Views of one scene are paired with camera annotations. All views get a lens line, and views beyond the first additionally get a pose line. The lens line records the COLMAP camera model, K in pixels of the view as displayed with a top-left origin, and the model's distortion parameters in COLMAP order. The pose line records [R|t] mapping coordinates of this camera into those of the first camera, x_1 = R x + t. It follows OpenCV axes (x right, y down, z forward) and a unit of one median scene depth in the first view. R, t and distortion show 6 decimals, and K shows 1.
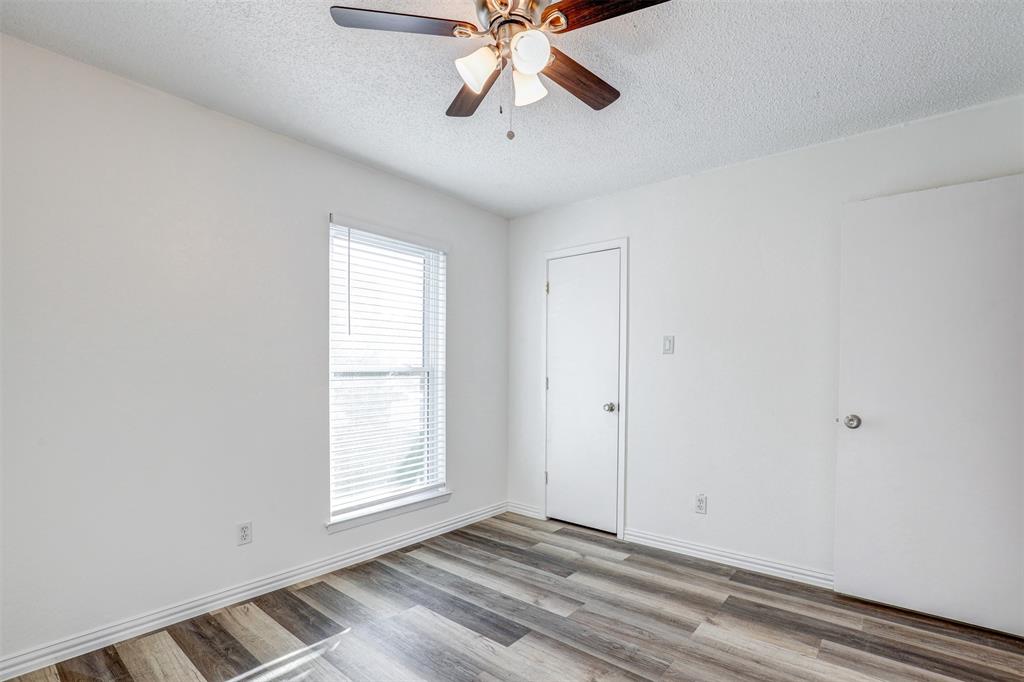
lens RADIAL K [[481.1, 0, 511.5], [0, 481.1, 357.5], [0, 0, 1]] dist [-0.028935, 0.000143]
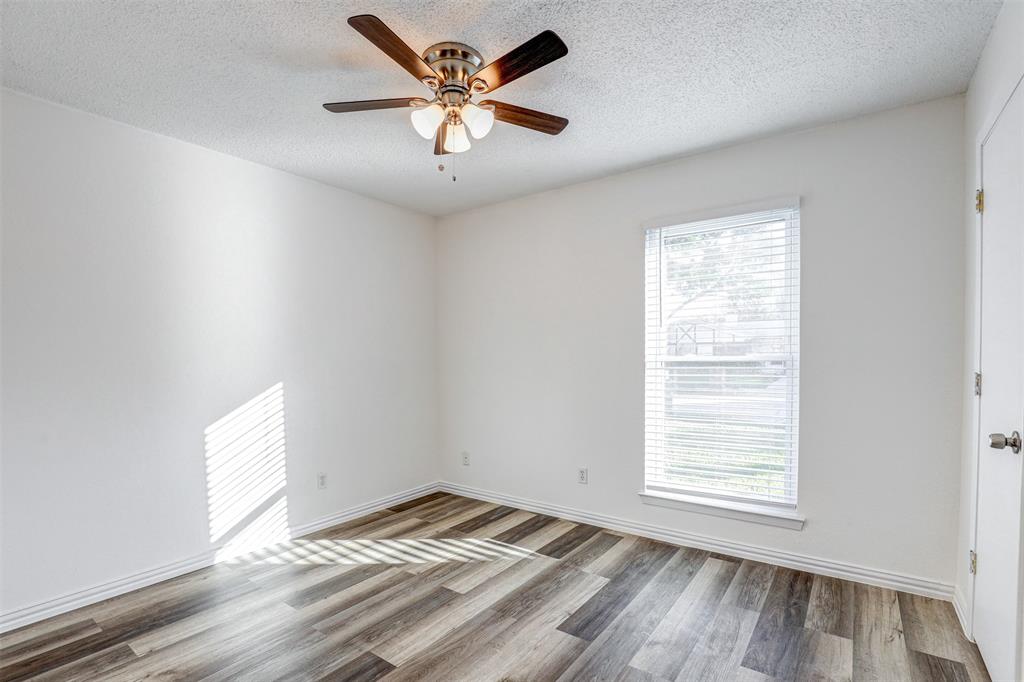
lens RADIAL K [[481.1, 0, 511.5], [0, 481.1, 357.5], [0, 0, 1]] dist [-0.028935, 0.000143]
pose [[0.062772, -0.002702, -0.998024, 0.714219], [0.025406, 0.999677, -0.001108, 0.015430], [0.997704, -0.025286, 0.062820, 0.603748]]
